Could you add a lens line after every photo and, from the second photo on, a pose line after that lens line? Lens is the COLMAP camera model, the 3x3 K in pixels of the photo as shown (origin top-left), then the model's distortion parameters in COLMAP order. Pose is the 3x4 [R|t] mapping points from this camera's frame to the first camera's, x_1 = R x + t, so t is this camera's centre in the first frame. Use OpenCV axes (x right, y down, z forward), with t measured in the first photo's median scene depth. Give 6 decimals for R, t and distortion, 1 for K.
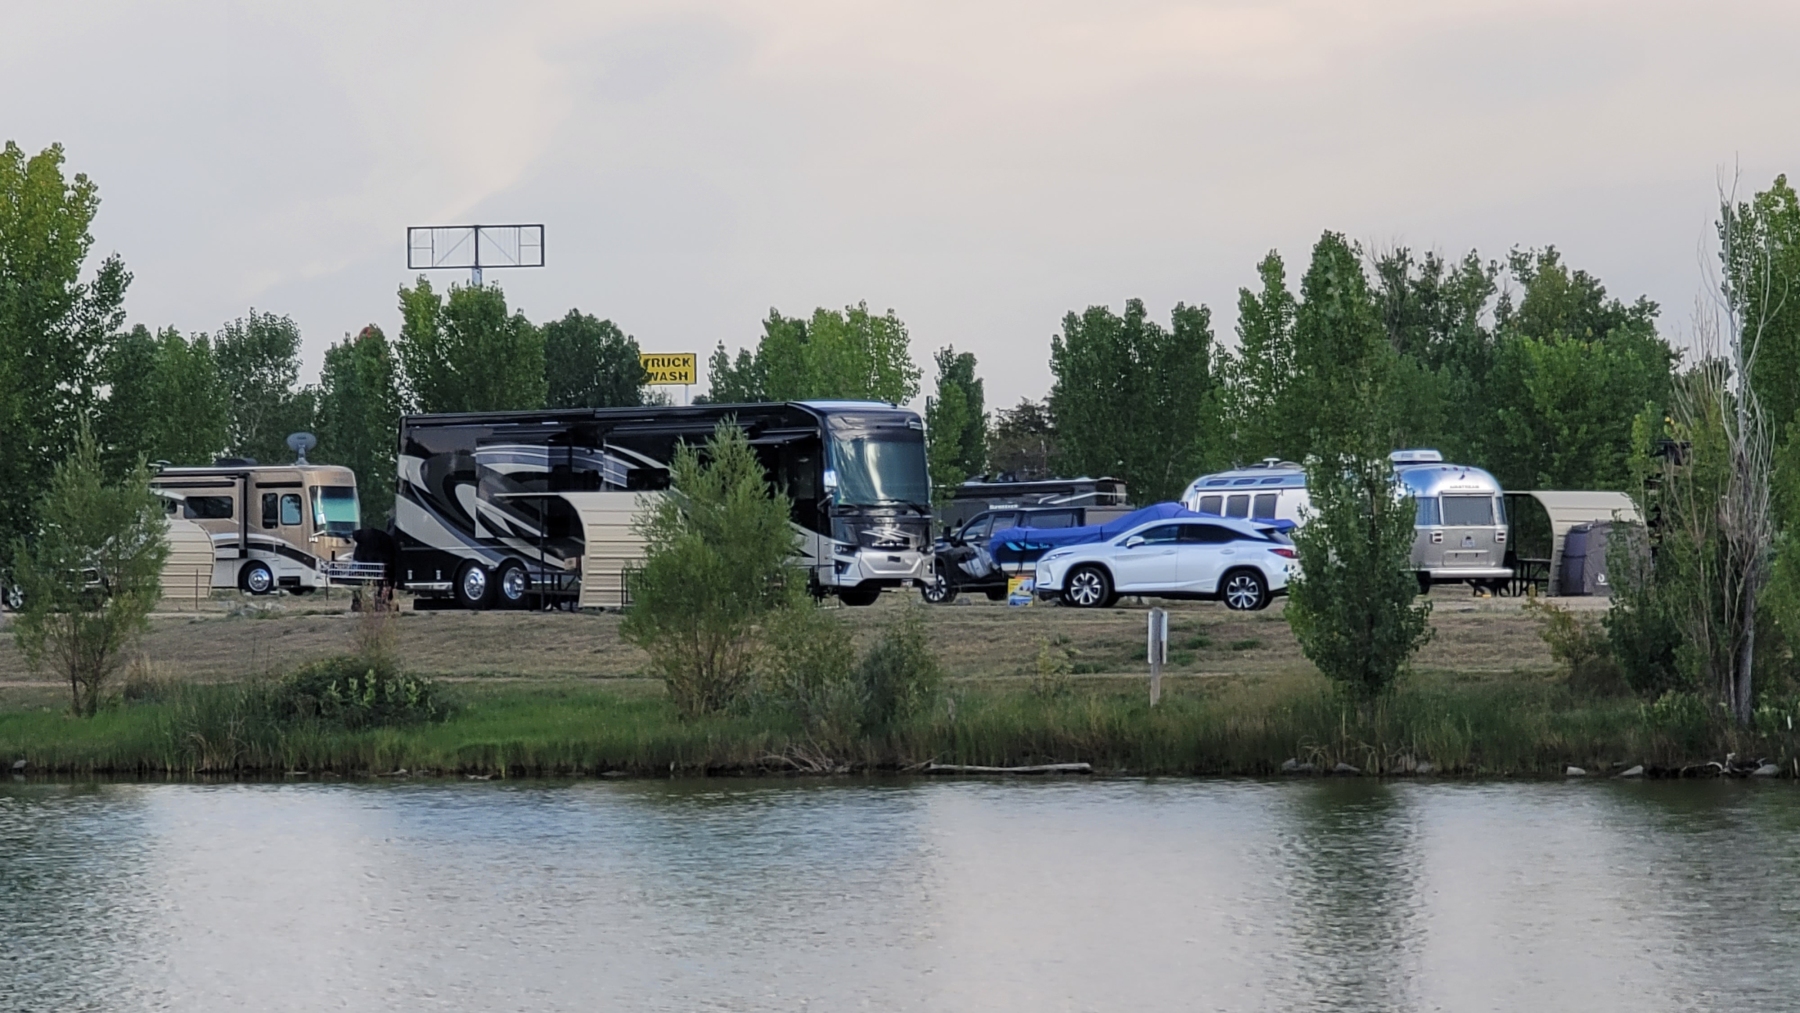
lens RADIAL K [[6515.4, 0, 900.2], [0, 6515.4, 506.1], [0, 0, 1]] dist [0.156969, 0.000000]
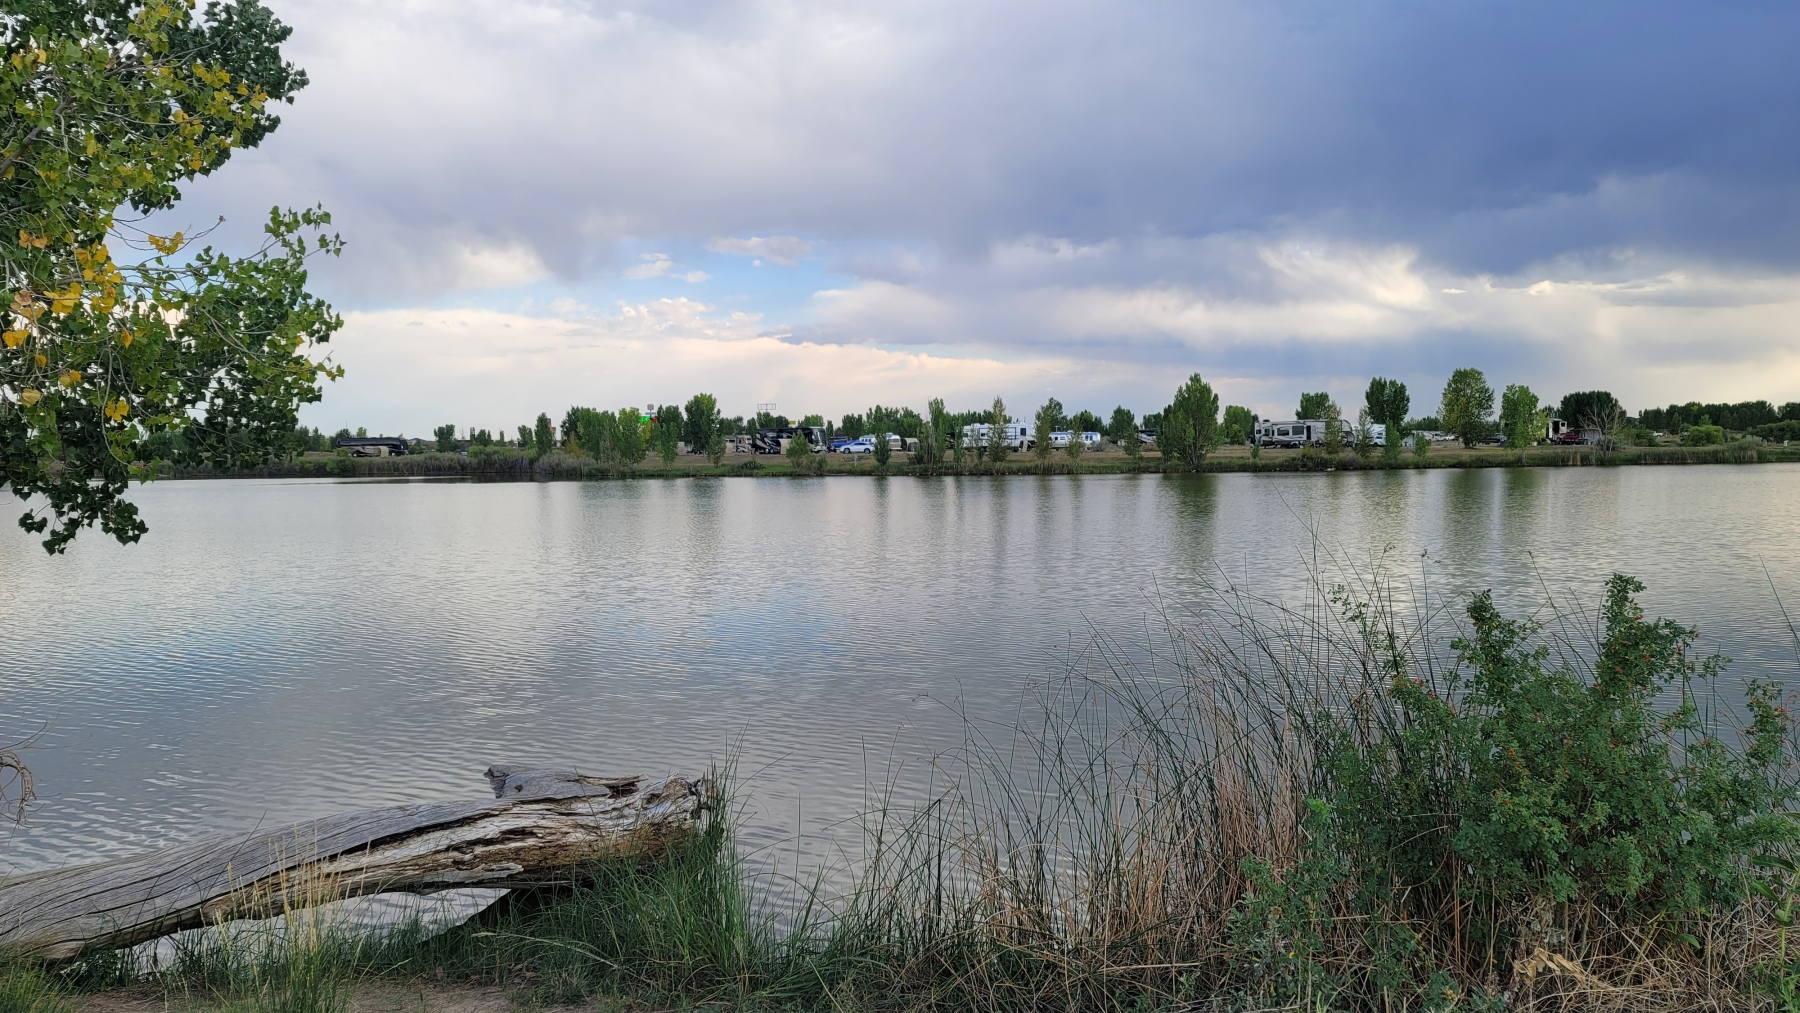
lens RADIAL K [[1324.3, 0, 901.7], [0, 1324.3, 503.5], [0, 0, 1]] dist [0.000628, 0.000008]
pose [[0.997855, -0.007468, 0.065041, -0.008747], [0.003955, 0.998534, 0.053975, -0.009775], [-0.065349, -0.053602, 0.996422, -0.565873]]
